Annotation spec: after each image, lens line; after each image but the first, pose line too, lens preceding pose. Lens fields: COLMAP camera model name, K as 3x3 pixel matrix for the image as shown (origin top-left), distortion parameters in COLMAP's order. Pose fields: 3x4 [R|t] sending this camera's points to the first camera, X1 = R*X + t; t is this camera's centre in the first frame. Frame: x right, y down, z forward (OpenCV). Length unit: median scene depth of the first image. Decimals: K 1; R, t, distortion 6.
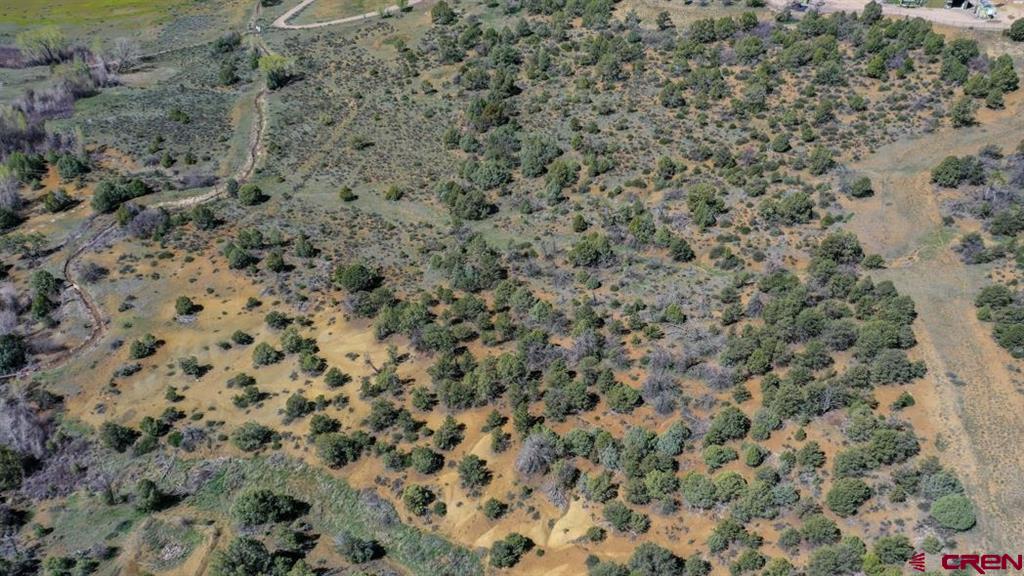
lens RADIAL K [[808.3, 0, 509.4], [0, 808.3, 287.1], [0, 0, 1]] dist [0.012000, -0.004218]
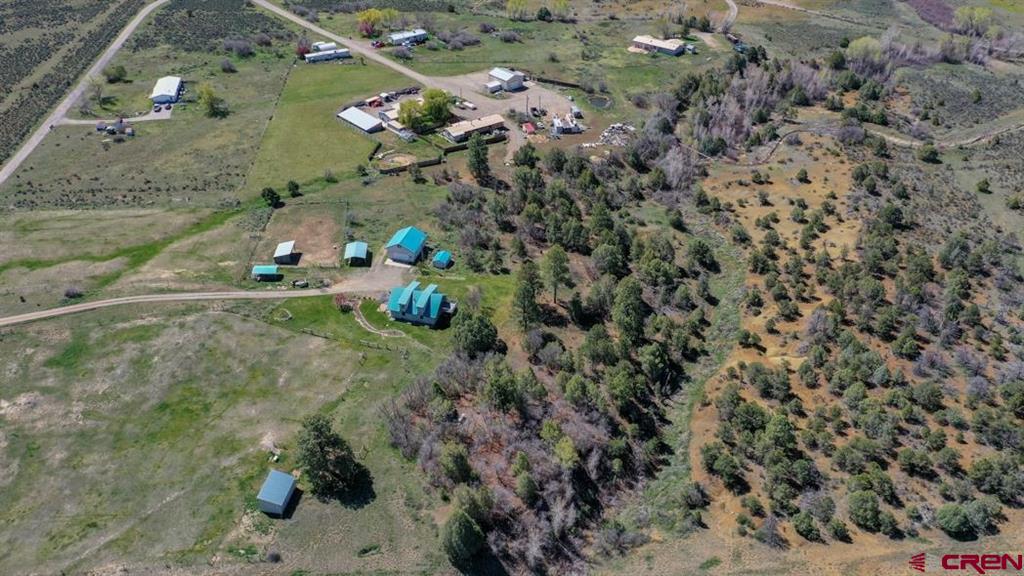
lens RADIAL K [[808.3, 0, 509.4], [0, 808.3, 287.1], [0, 0, 1]] dist [0.012000, -0.004218]
pose [[0.319121, 0.550824, -0.771203, 0.675171], [-0.536219, 0.775914, 0.332304, -0.023712], [0.781429, 0.307489, 0.542973, -0.185238]]
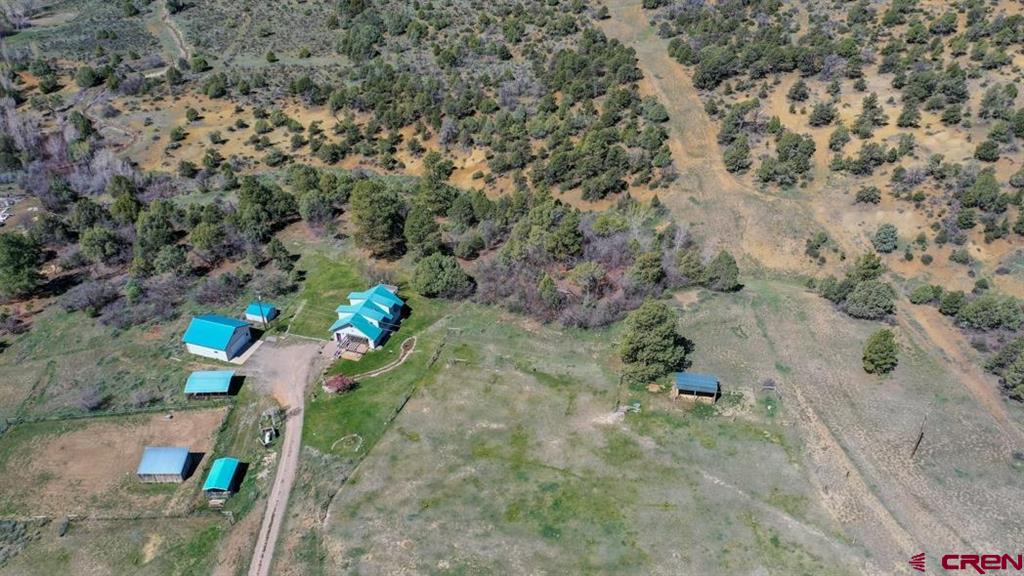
lens RADIAL K [[808.3, 0, 509.4], [0, 808.3, 287.1], [0, 0, 1]] dist [0.012000, -0.004218]
pose [[0.960572, -0.159006, 0.228077, -0.215873], [0.161279, 0.986870, 0.008760, 0.394596], [-0.226476, 0.028370, 0.973604, -0.553471]]
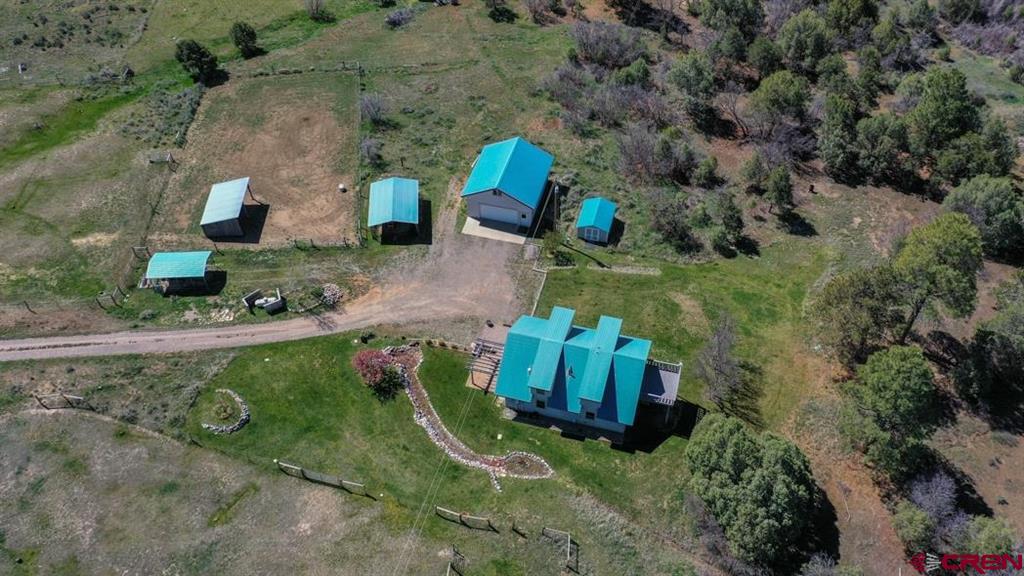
lens RADIAL K [[808.3, 0, 509.4], [0, 808.3, 287.1], [0, 0, 1]] dist [0.012000, -0.004218]
pose [[0.330984, 0.703053, -0.629417, 0.046683], [-0.522265, 0.692021, 0.498344, 0.193990], [0.785932, 0.163779, 0.596228, 0.027900]]
